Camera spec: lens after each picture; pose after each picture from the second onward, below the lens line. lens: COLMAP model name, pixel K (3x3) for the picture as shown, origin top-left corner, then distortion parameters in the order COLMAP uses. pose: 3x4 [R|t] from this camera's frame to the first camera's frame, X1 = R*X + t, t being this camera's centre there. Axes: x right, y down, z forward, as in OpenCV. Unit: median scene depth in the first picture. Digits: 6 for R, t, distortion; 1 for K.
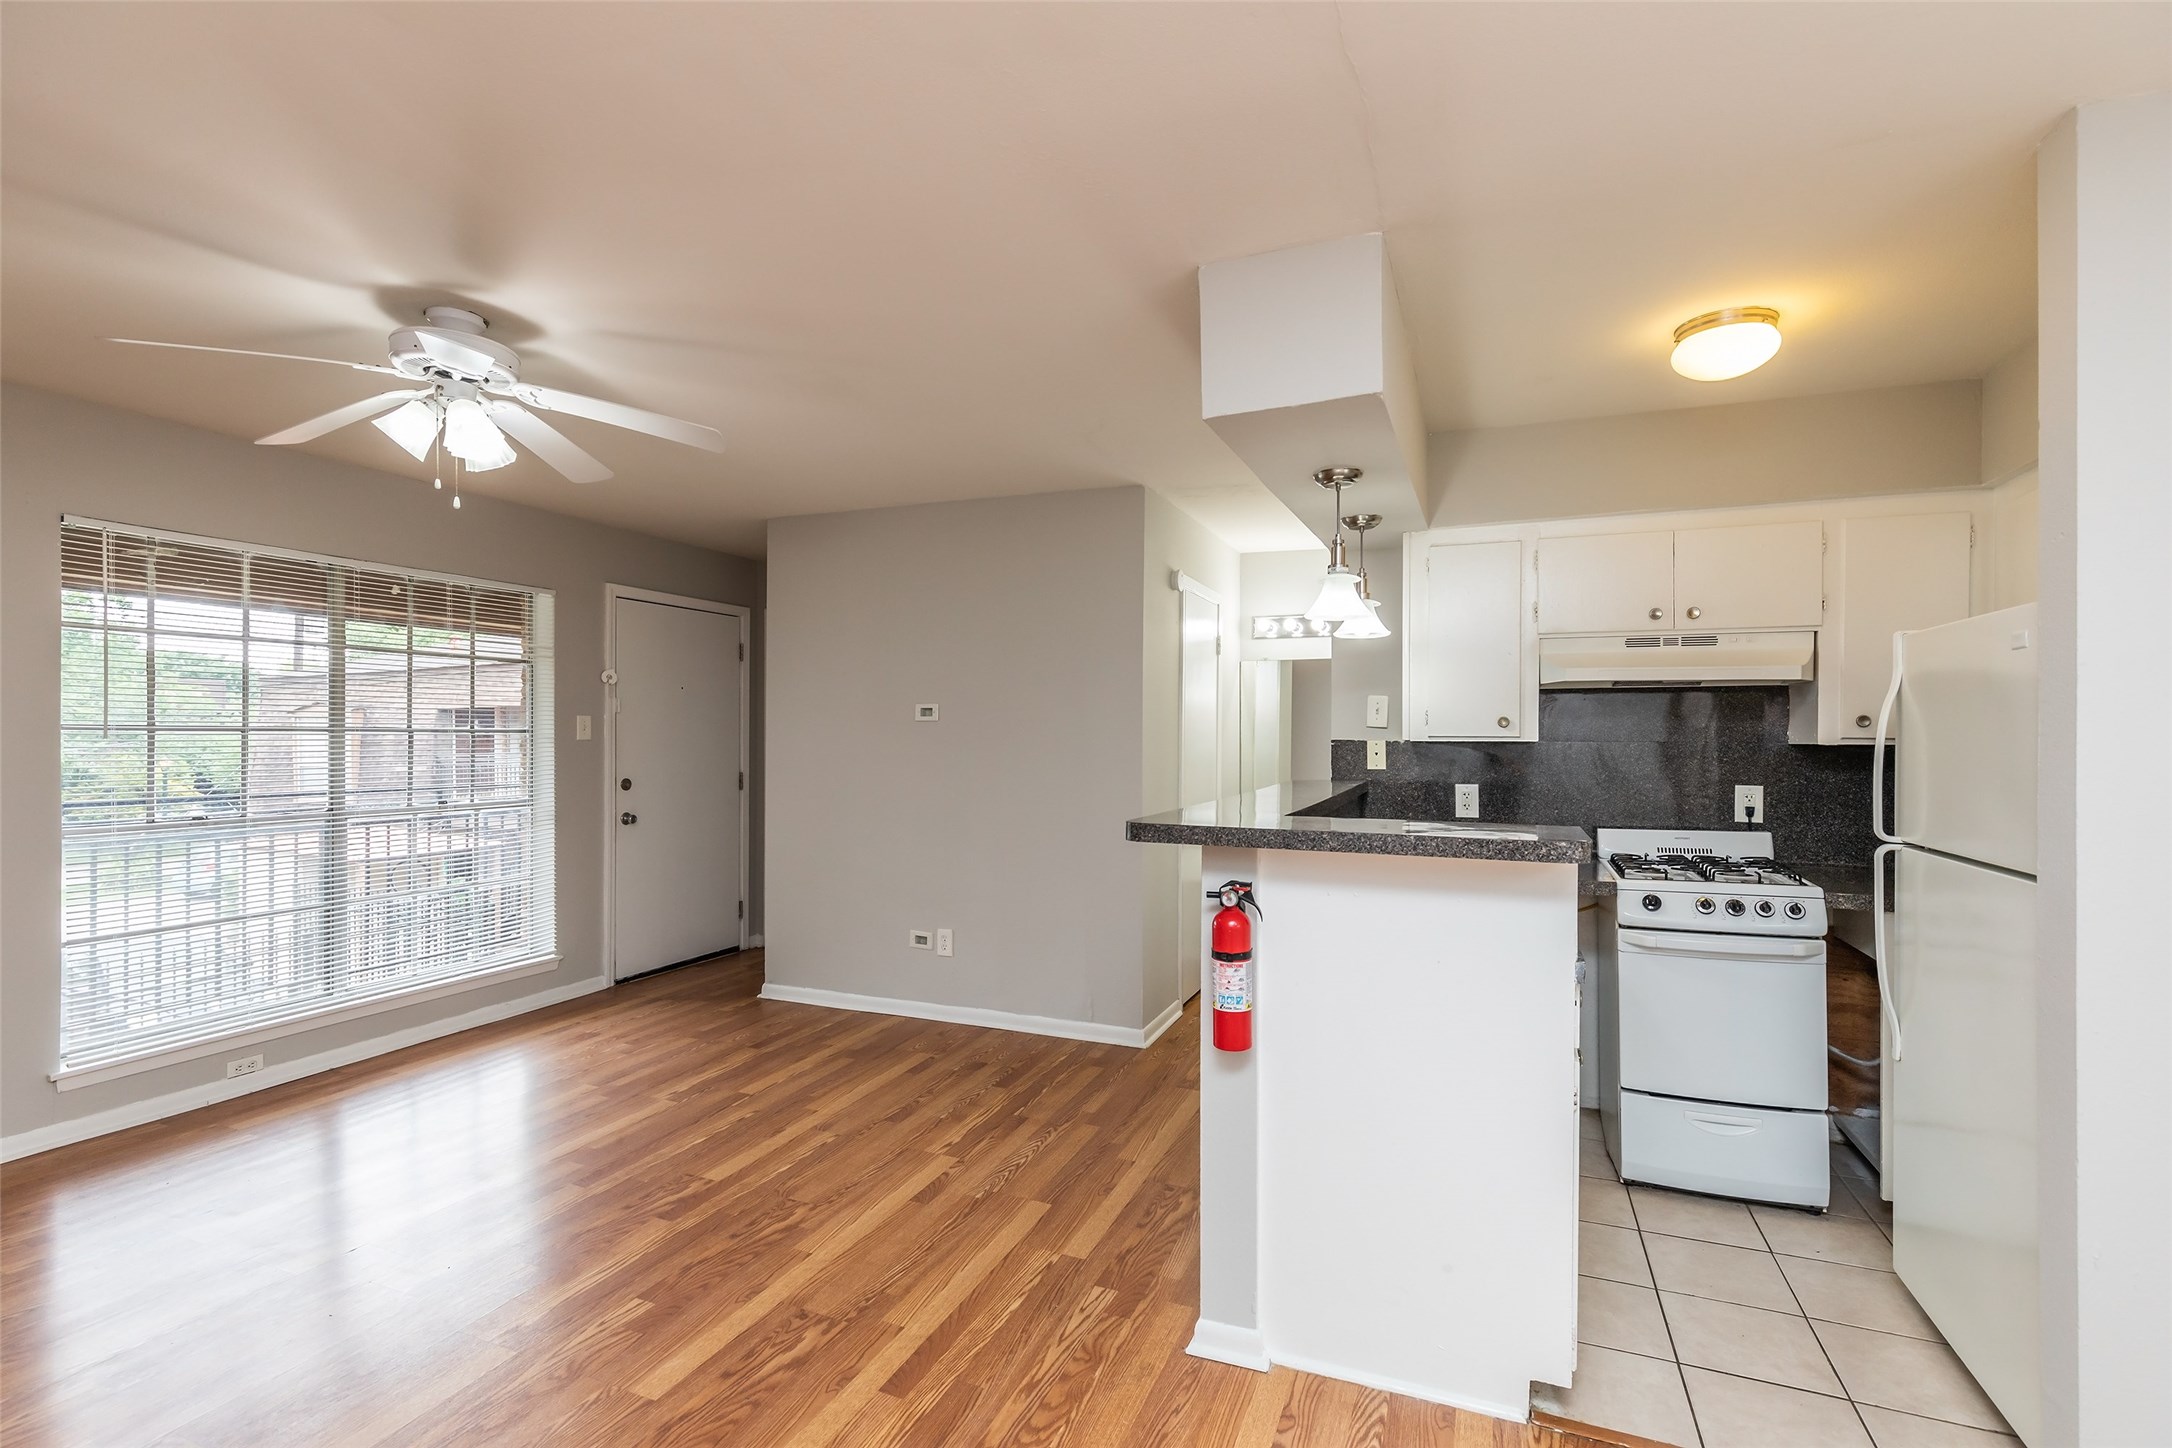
lens RADIAL K [[977.0, 0, 1089.1], [0, 977.0, 735.2], [0, 0, 1]] dist [0.010587, -0.001778]
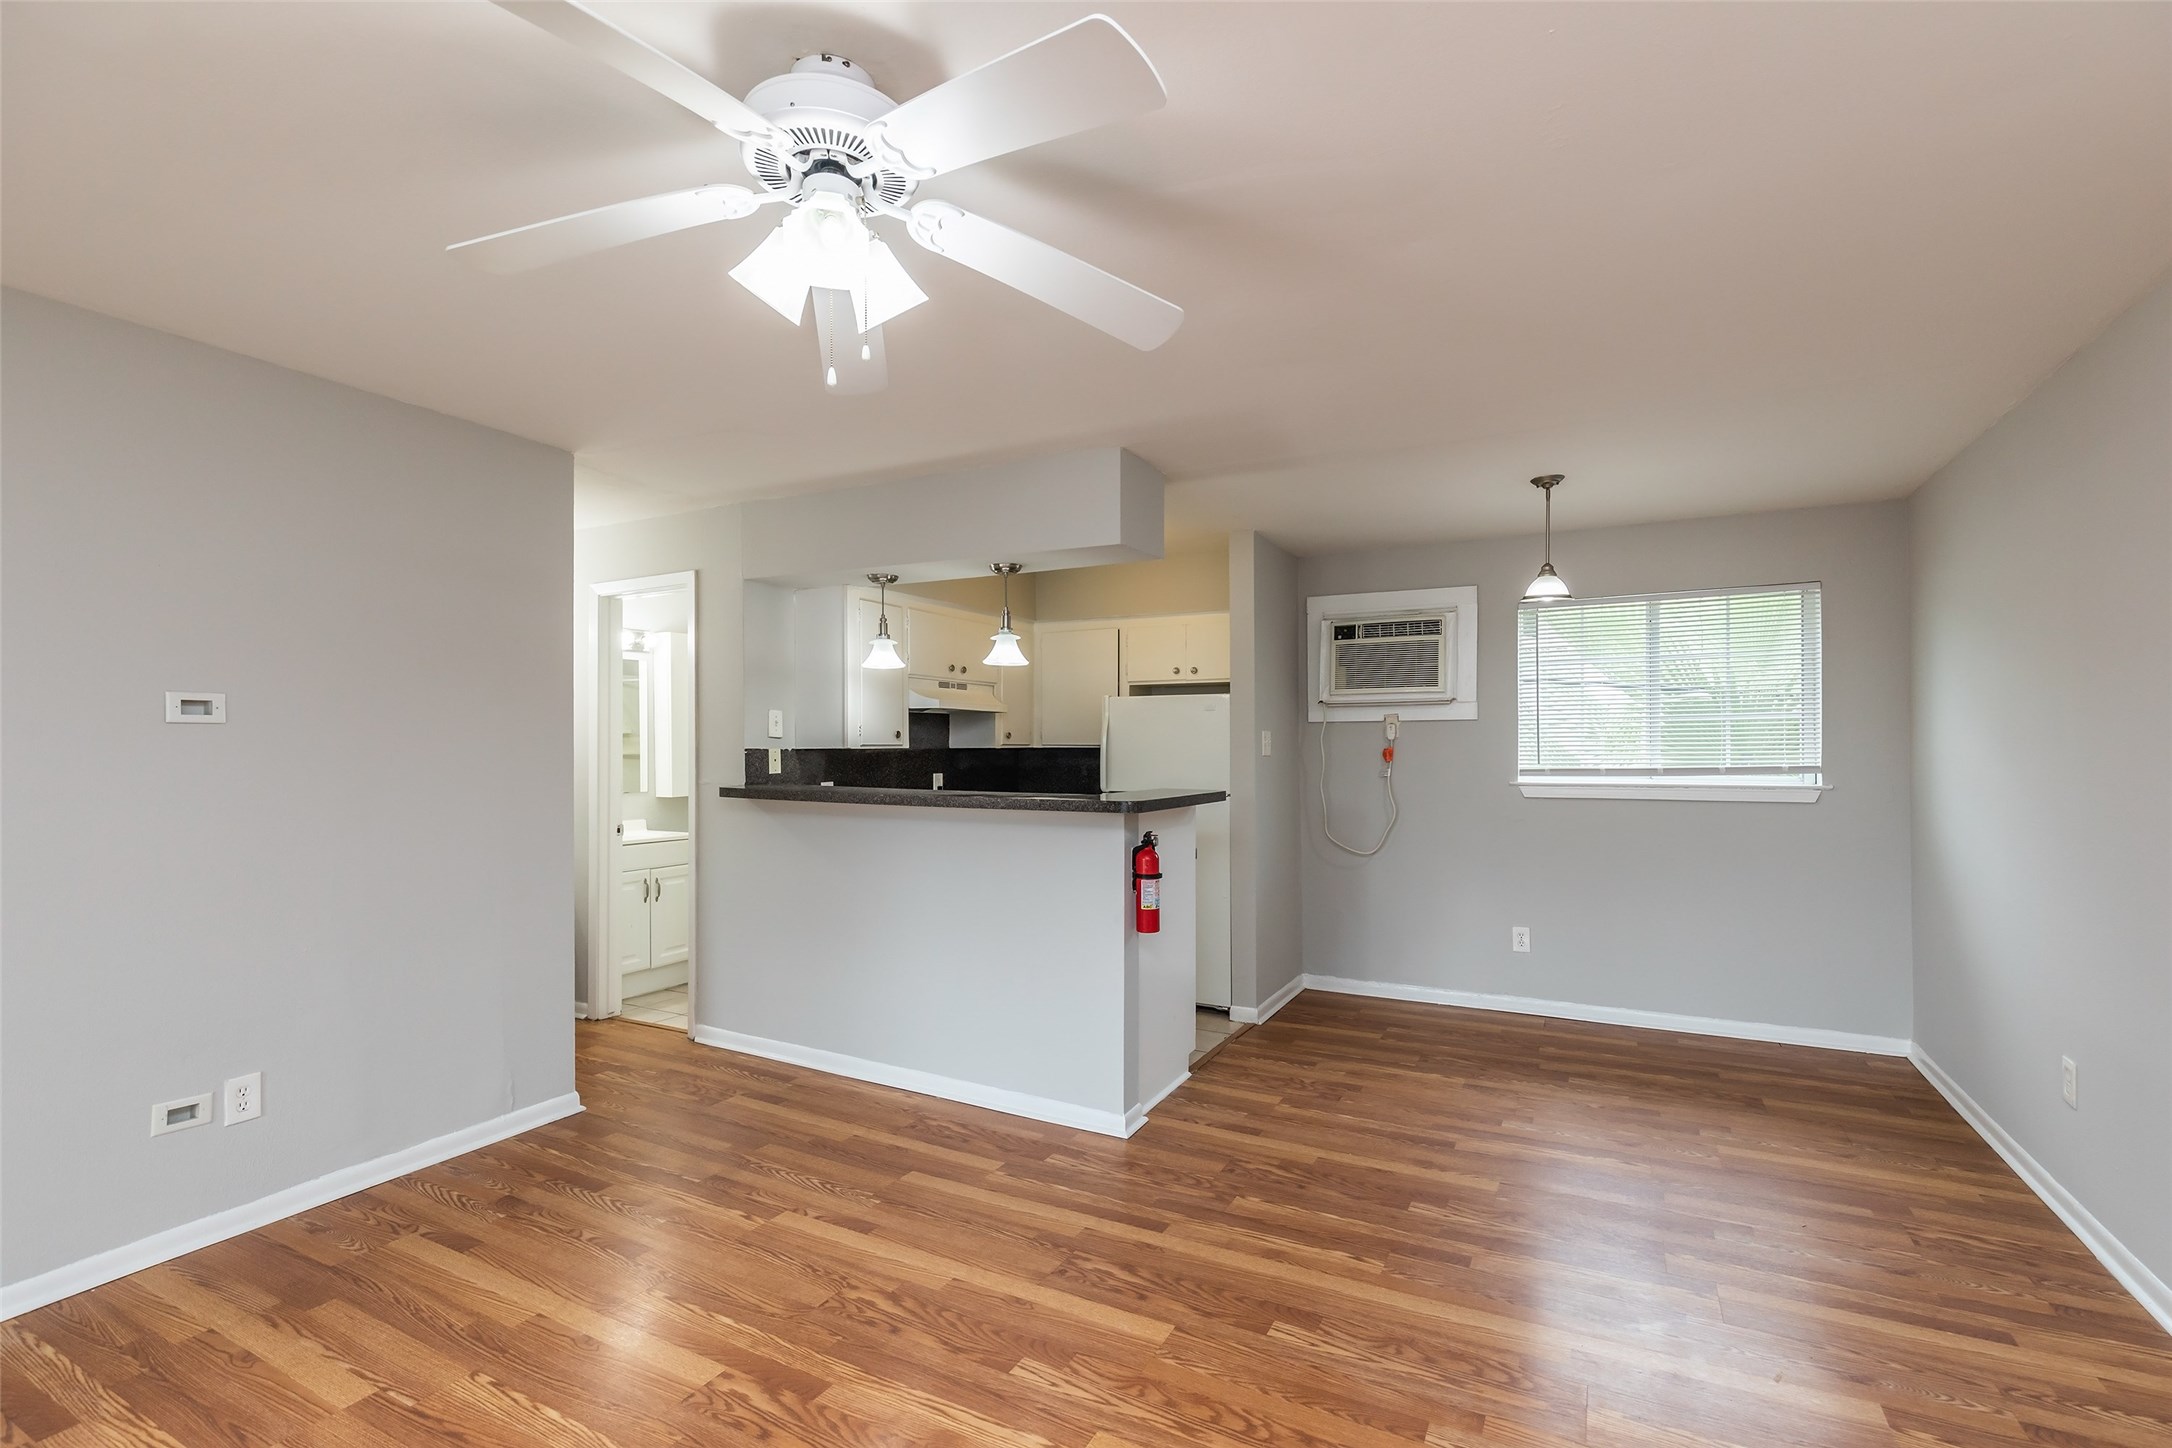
lens RADIAL K [[977.0, 0, 1091.9], [0, 977.0, 735.2], [0, 0, 1]] dist [0.010587, -0.001778]
pose [[0.090108, 0.005926, 0.995914, -0.941418], [0.004881, 0.999968, -0.006392, -0.002131], [-0.995920, 0.005437, 0.090077, 0.586044]]
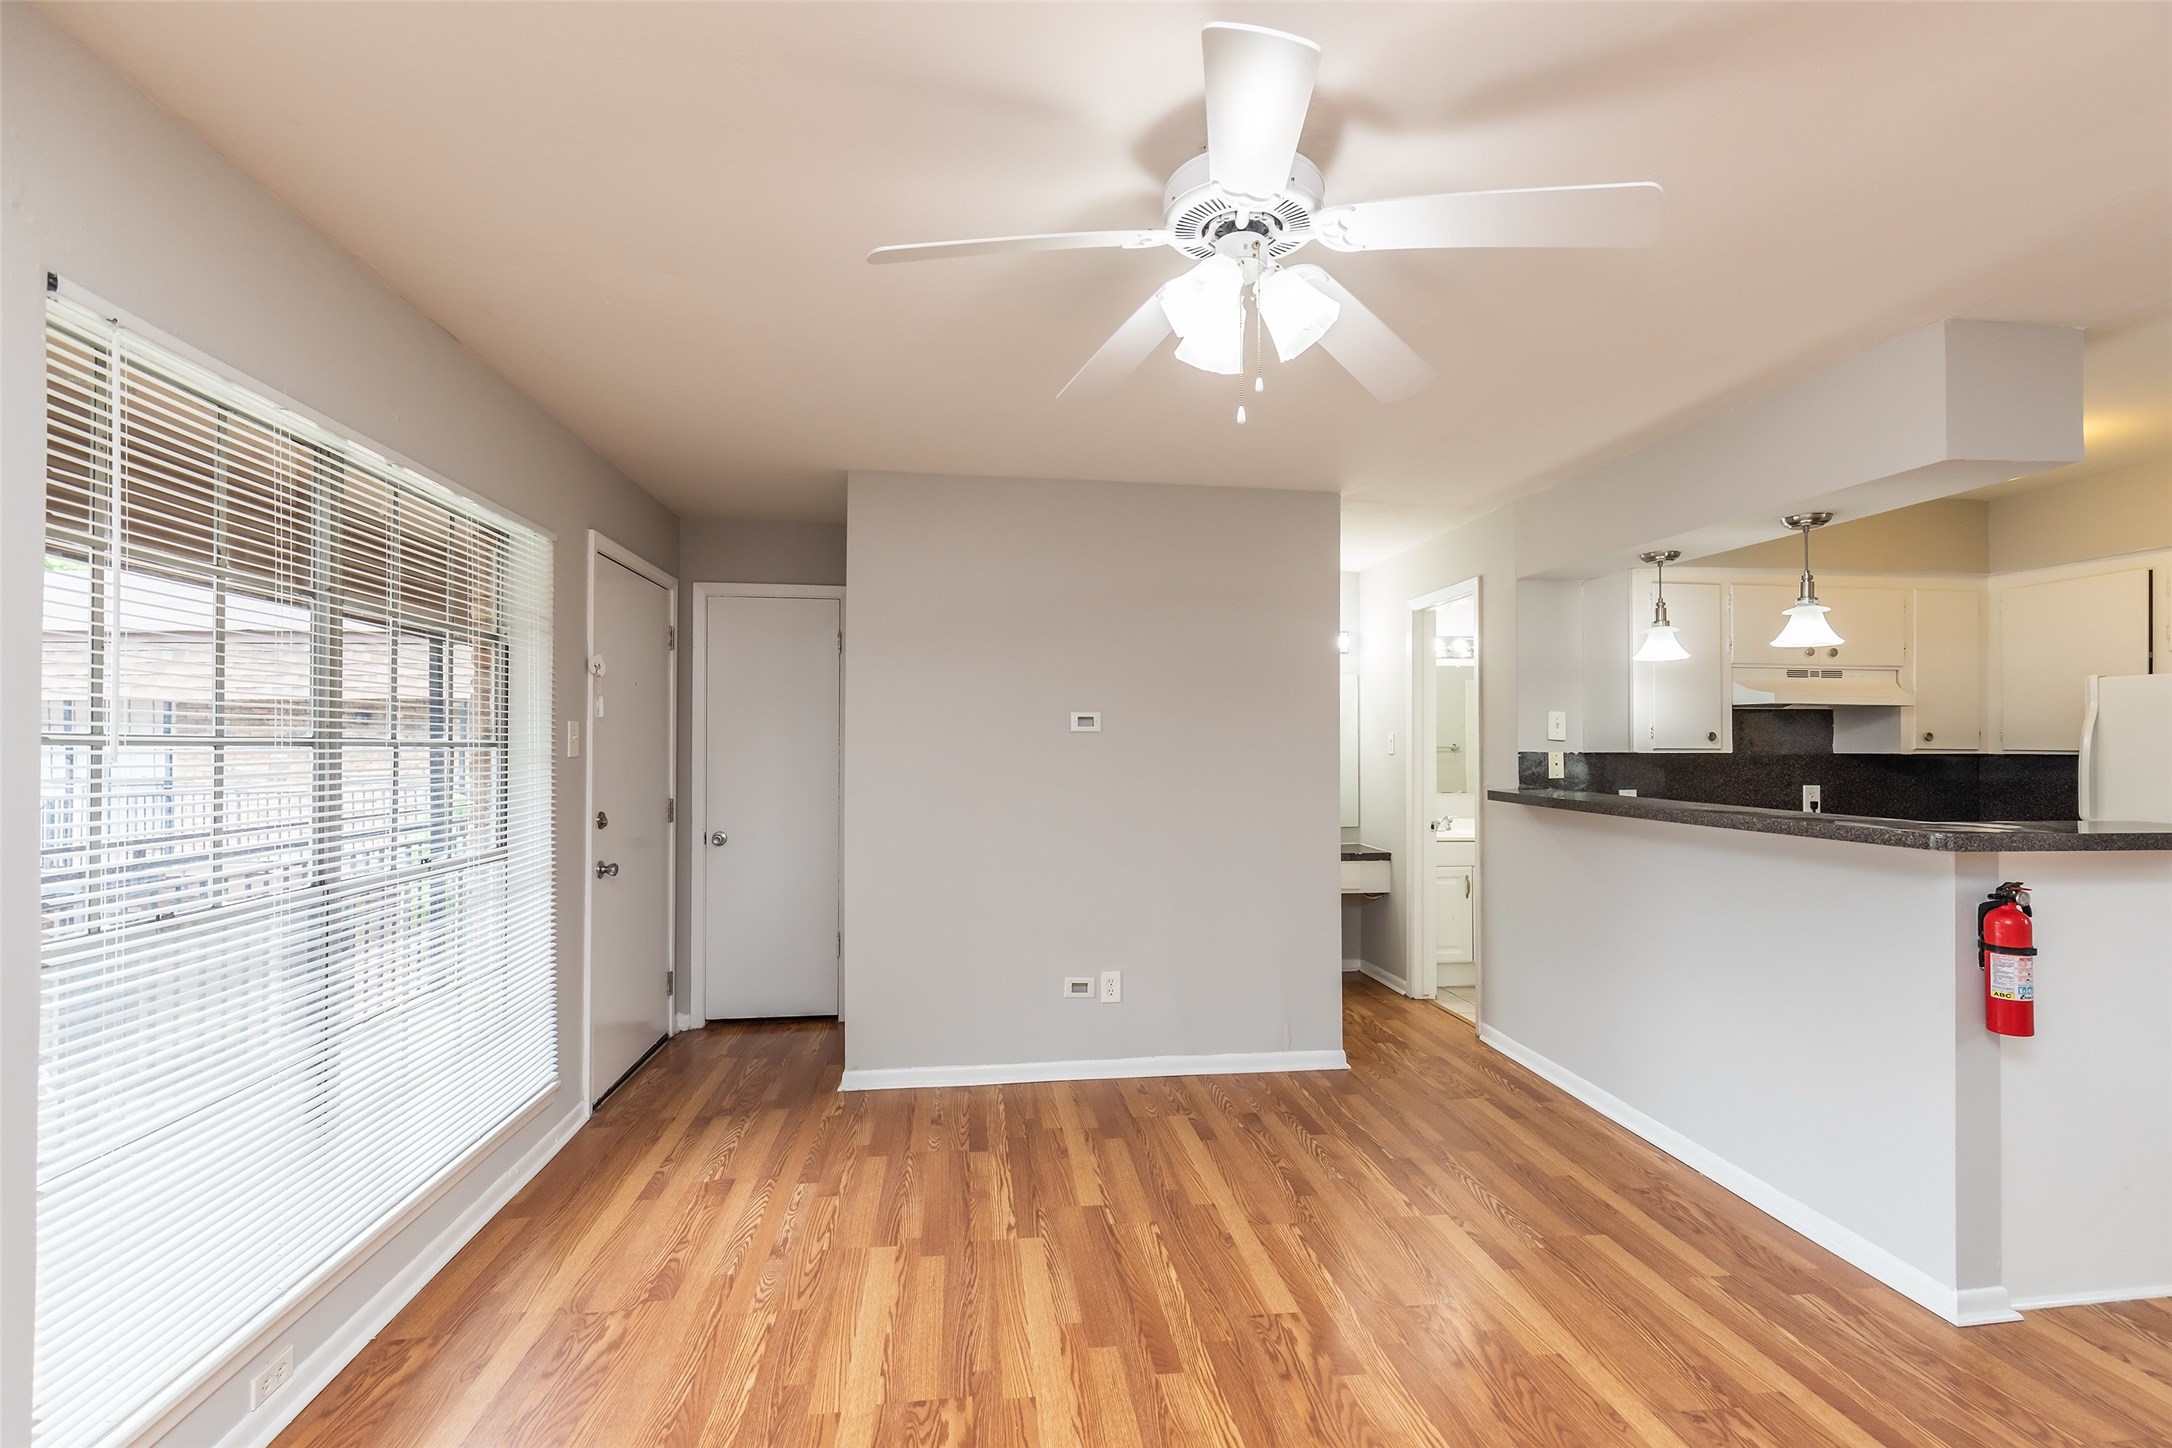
lens RADIAL K [[977.0, 0, 1090.1], [0, 977.0, 734.6], [0, 0, 1]] dist [0.010587, -0.001778]
pose [[0.864362, 0.004443, 0.502851, -0.813262], [0.001446, 0.999935, -0.011319, -0.003263], [-0.502868, 0.010511, 0.864299, 0.346530]]
